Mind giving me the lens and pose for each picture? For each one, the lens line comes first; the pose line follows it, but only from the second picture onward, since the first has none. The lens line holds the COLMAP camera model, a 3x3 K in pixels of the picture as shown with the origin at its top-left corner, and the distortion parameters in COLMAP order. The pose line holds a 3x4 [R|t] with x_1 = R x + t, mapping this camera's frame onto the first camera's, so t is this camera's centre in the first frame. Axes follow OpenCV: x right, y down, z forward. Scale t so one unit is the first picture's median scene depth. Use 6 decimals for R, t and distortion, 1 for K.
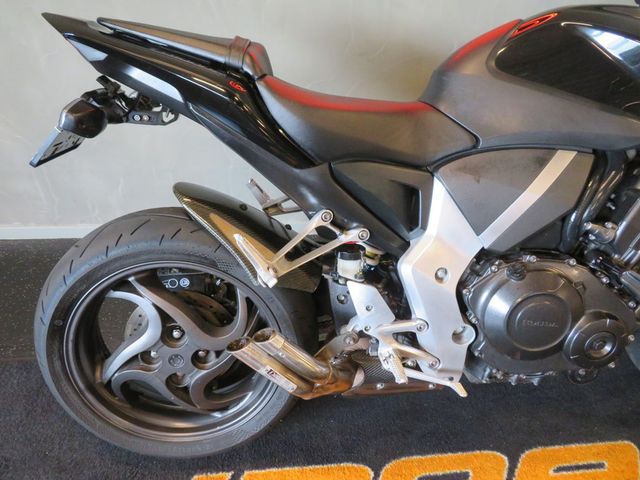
lens RADIAL K [[461.6, 0, 312.2], [0, 461.6, 240.7], [0, 0, 1]] dist [-0.000880, 0.002525]
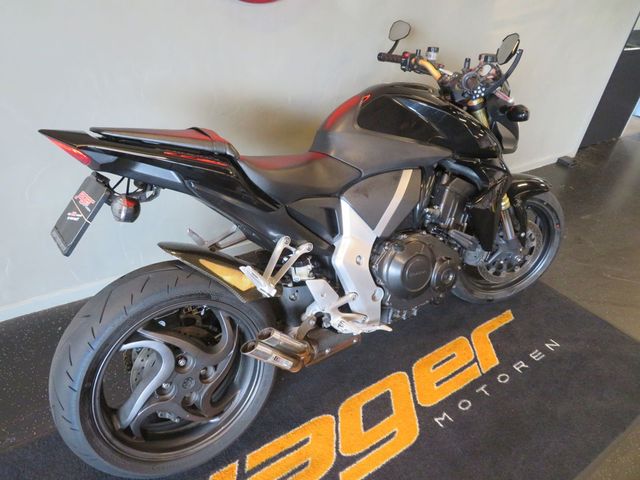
lens RADIAL K [[457.6, 0, 320.0], [0, 457.6, 240.0], [0, 0, 1]] dist [-0.003483, -0.001187]
pose [[0.867112, -0.231107, 0.441255, -0.488727], [0.247510, 0.968659, 0.020950, -0.055185], [-0.432267, 0.091049, 0.897137, -0.318793]]
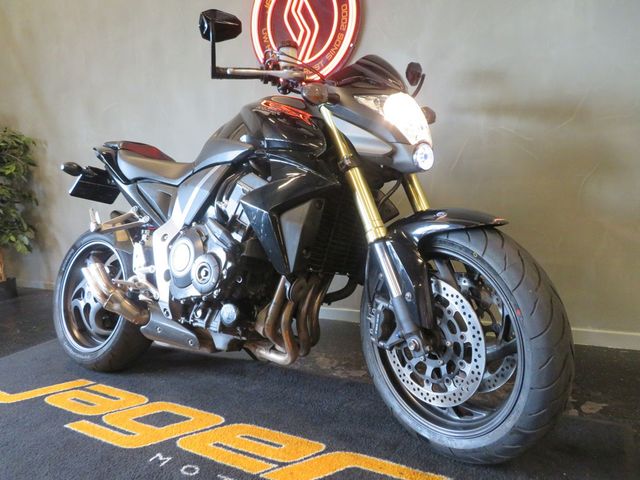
lens RADIAL K [[457.6, 0, 320.0], [0, 457.6, 240.0], [0, 0, 1]] dist [-0.003483, -0.001187]
pose [[0.793779, -0.024051, -0.607731, 1.800969], [-0.272226, 0.879491, -0.390370, 0.600147], [0.543882, 0.475307, 0.691574, 0.115977]]
